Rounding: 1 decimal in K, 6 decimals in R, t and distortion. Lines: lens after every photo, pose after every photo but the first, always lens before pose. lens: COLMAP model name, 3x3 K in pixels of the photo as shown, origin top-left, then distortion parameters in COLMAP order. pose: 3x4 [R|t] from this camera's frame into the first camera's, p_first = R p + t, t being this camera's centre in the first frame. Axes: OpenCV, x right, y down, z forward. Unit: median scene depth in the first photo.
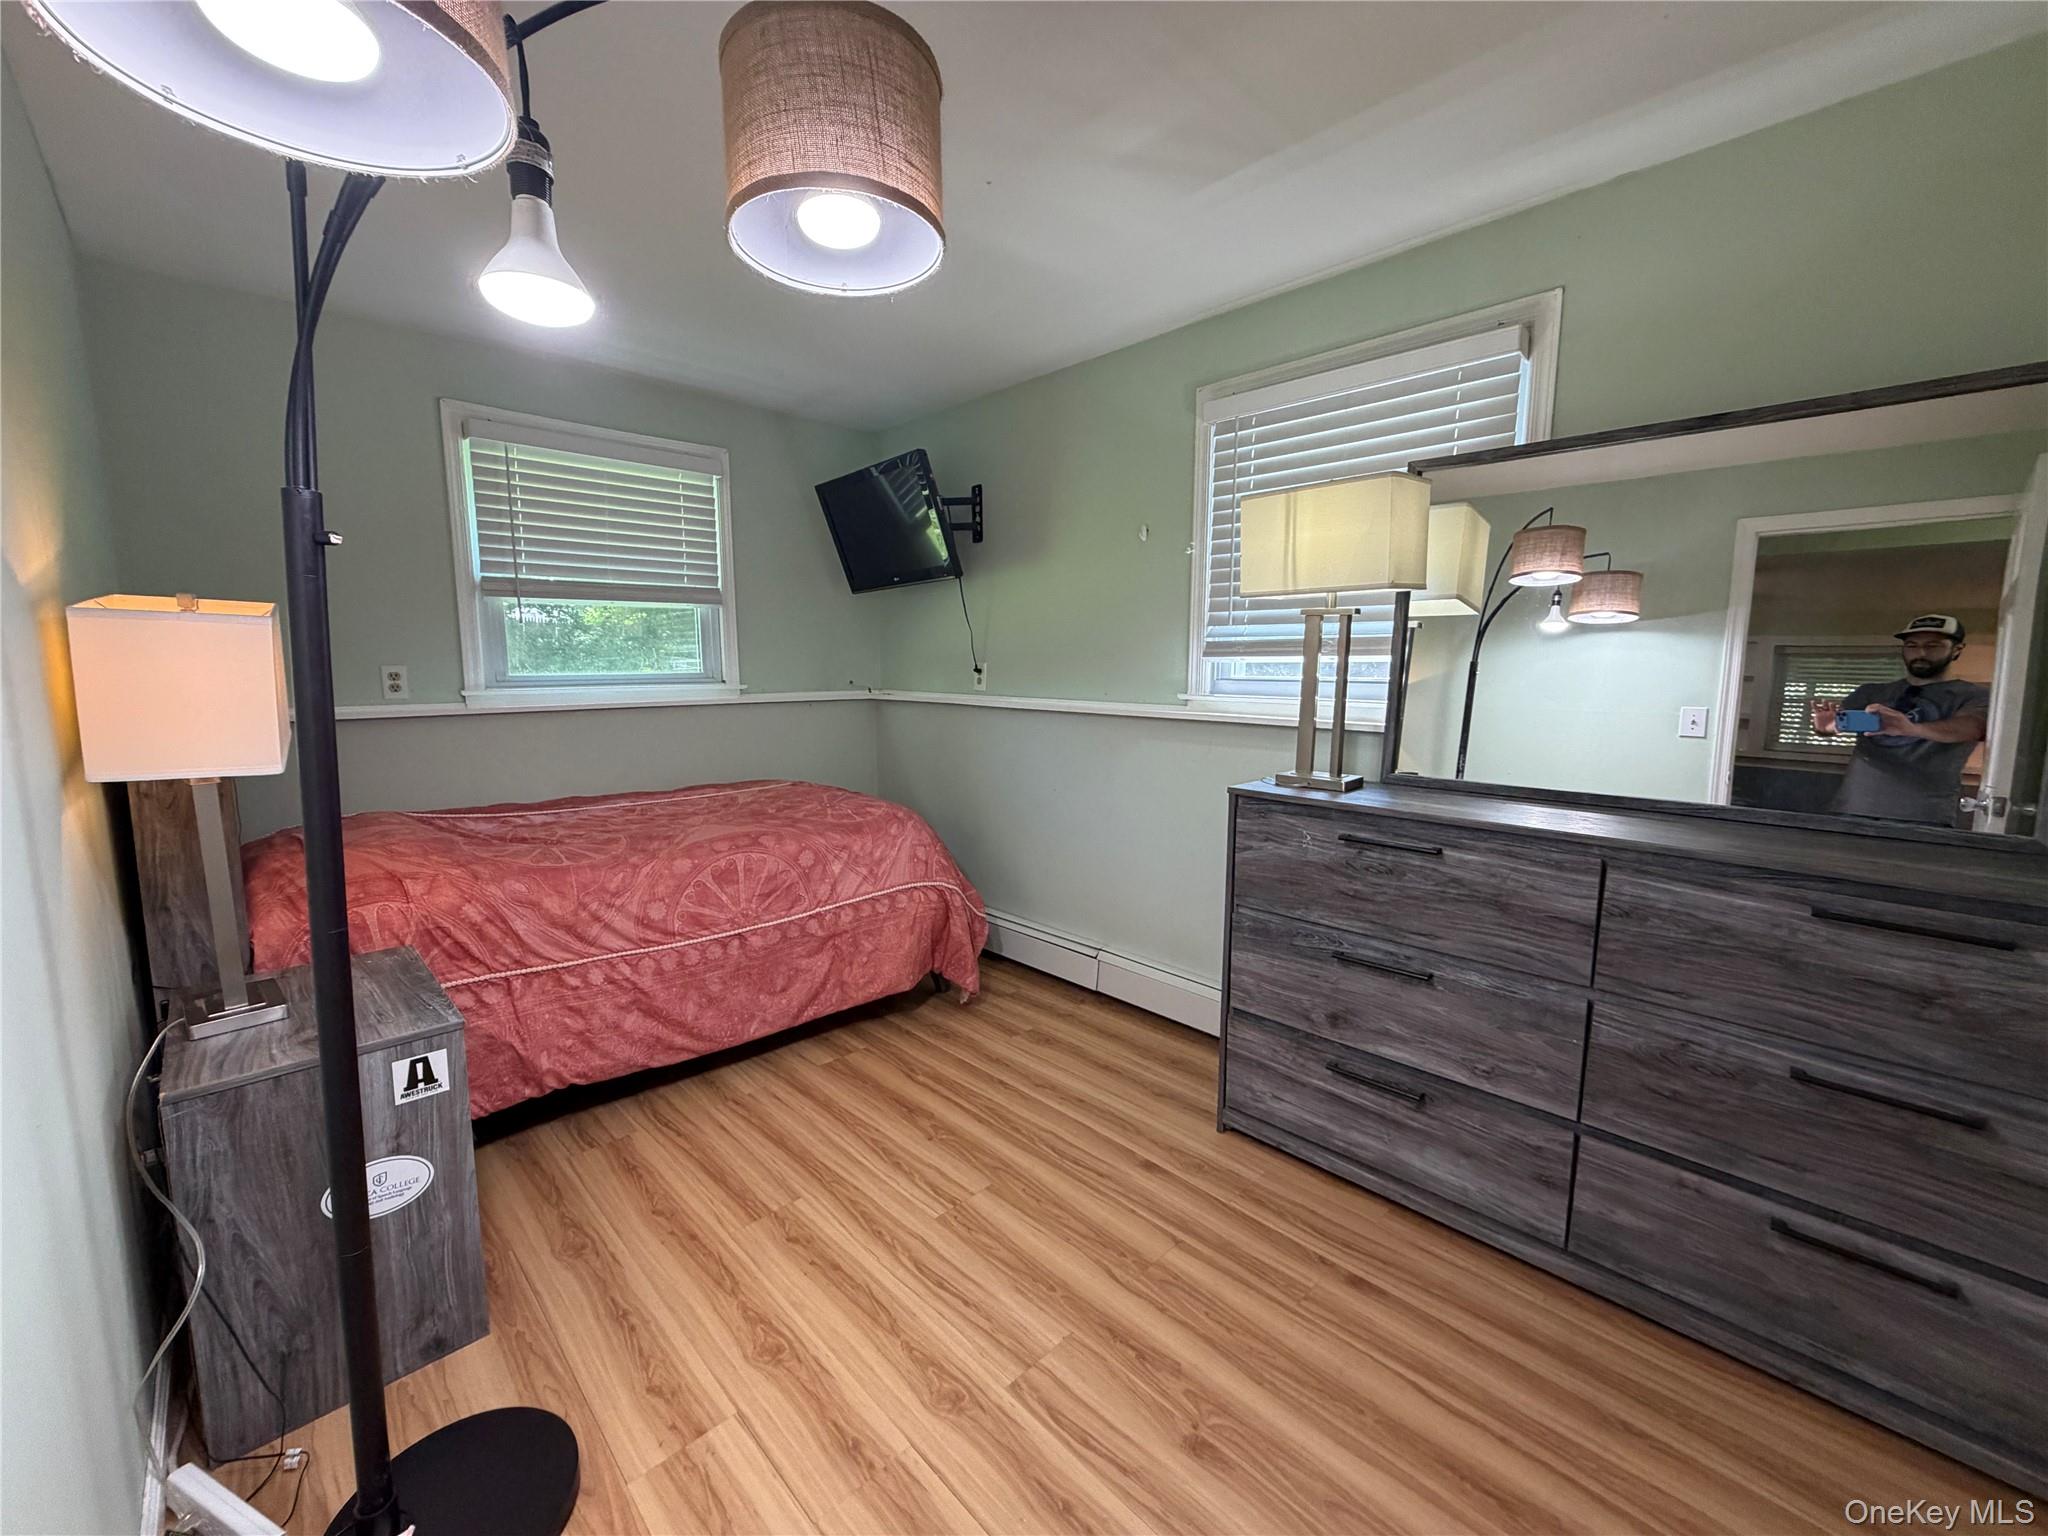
lens RADIAL K [[817.3, 0, 1016.7], [0, 817.3, 762.3], [0, 0, 1]] dist [-0.001429, -0.000253]
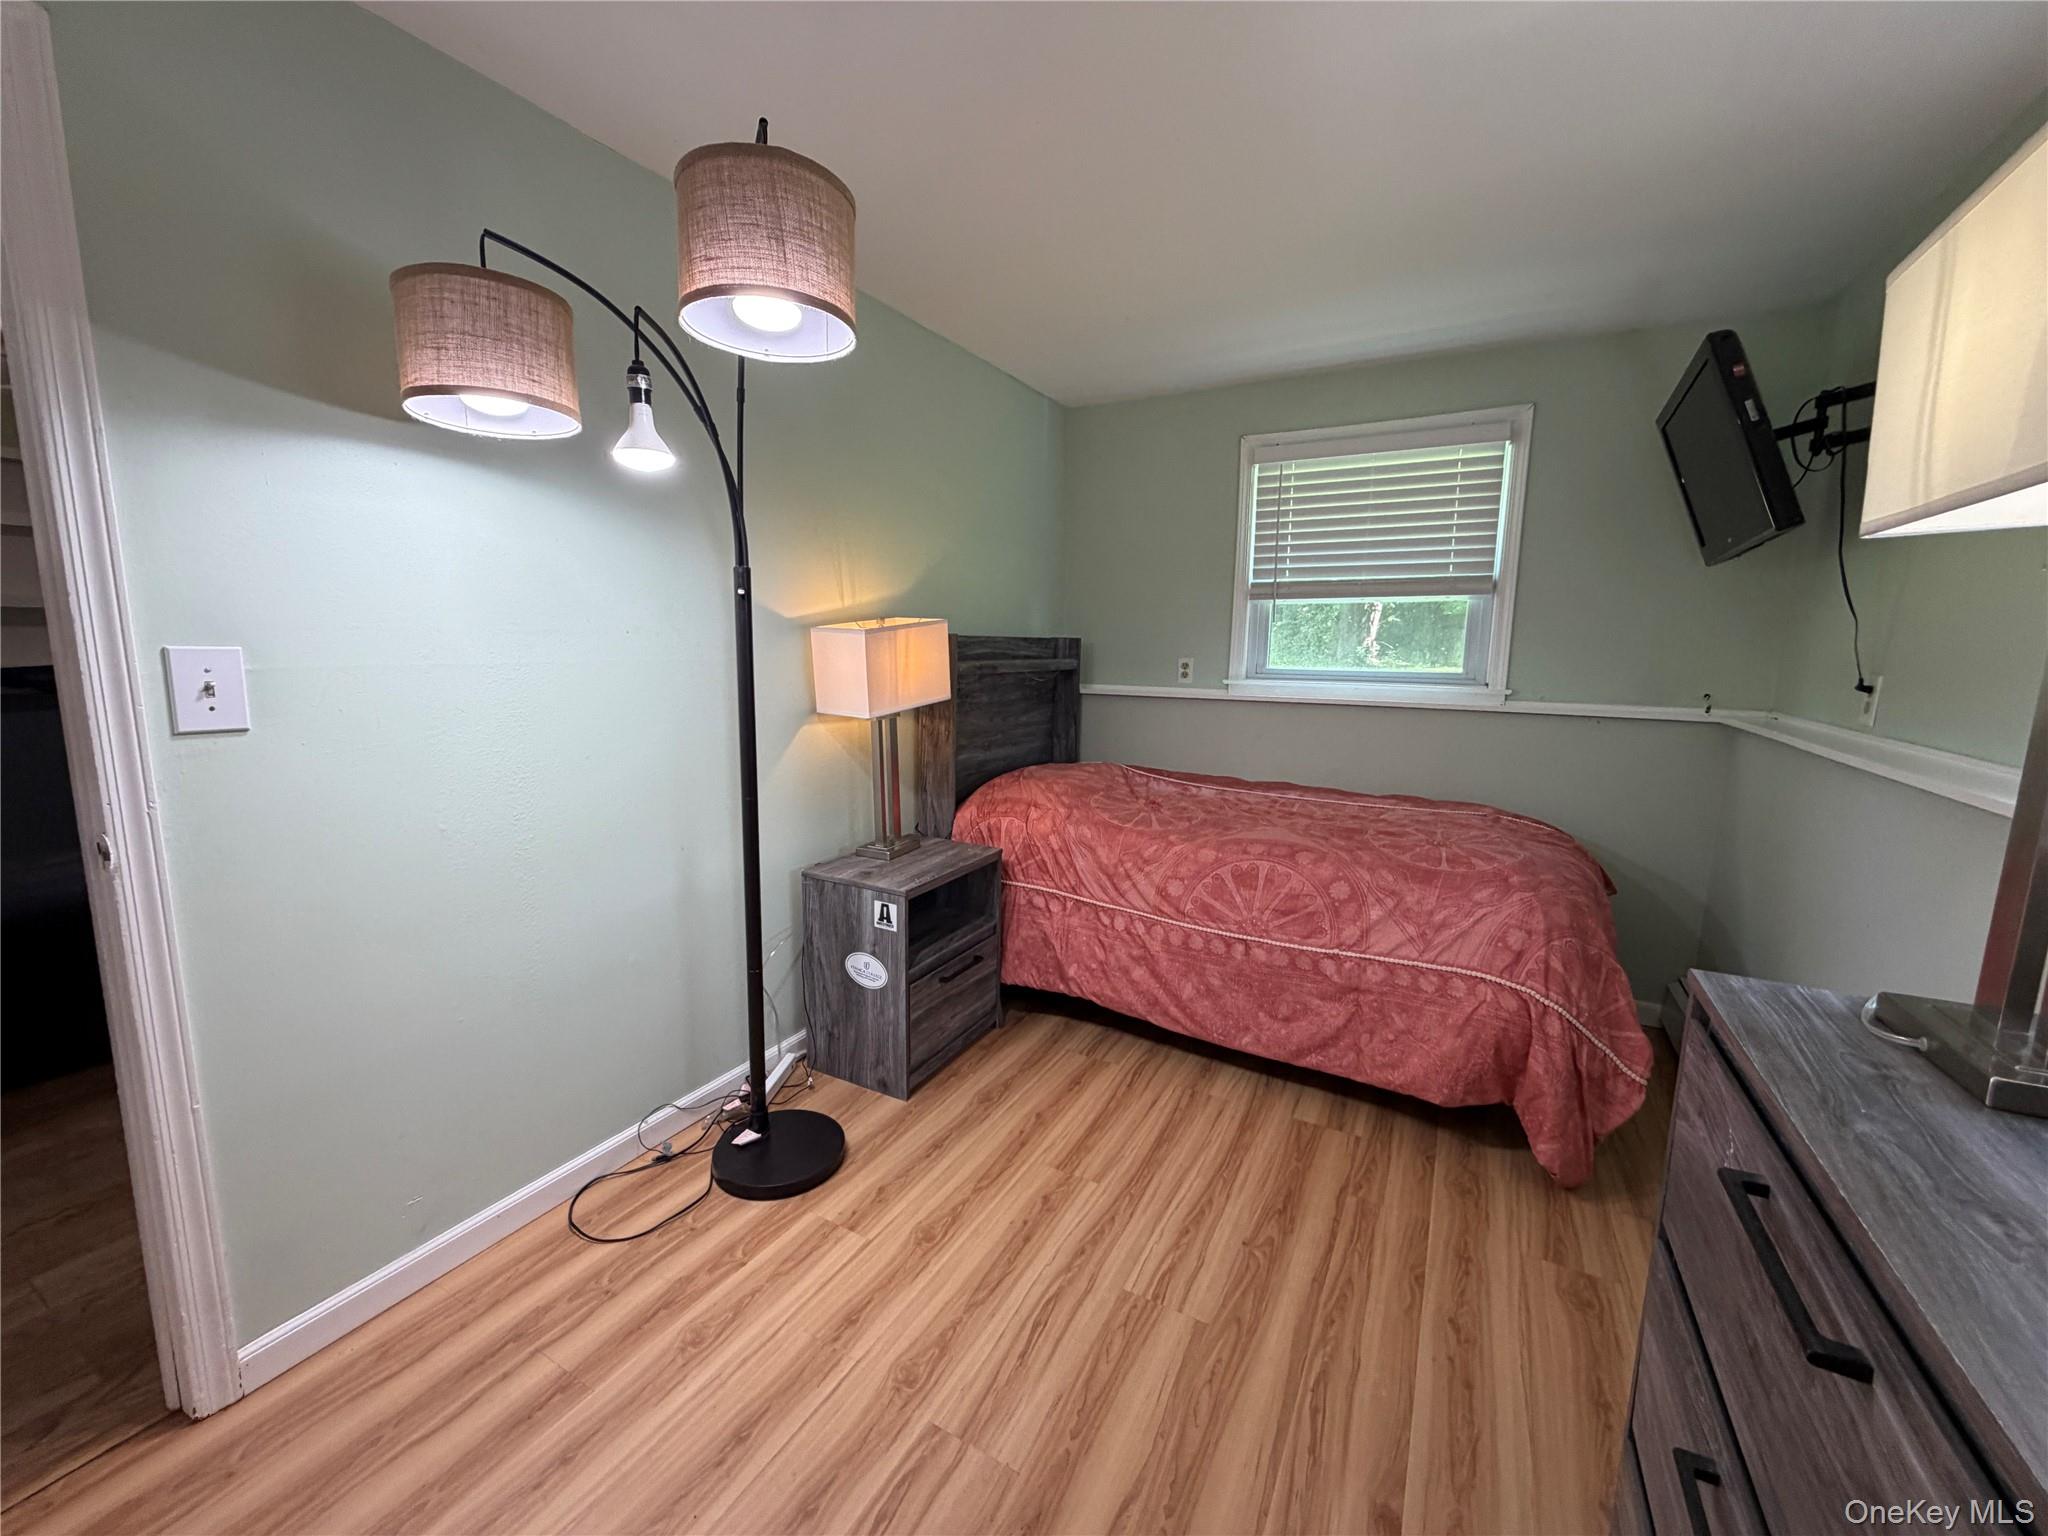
lens RADIAL K [[817.3, 0, 1019.1], [0, 817.3, 761.6], [0, 0, 1]] dist [-0.001429, -0.000253]
pose [[0.291175, 0.142828, -0.945948, 0.489014], [-0.132463, 0.985287, 0.107994, -0.071953], [0.947455, 0.093858, 0.305810, 0.436935]]
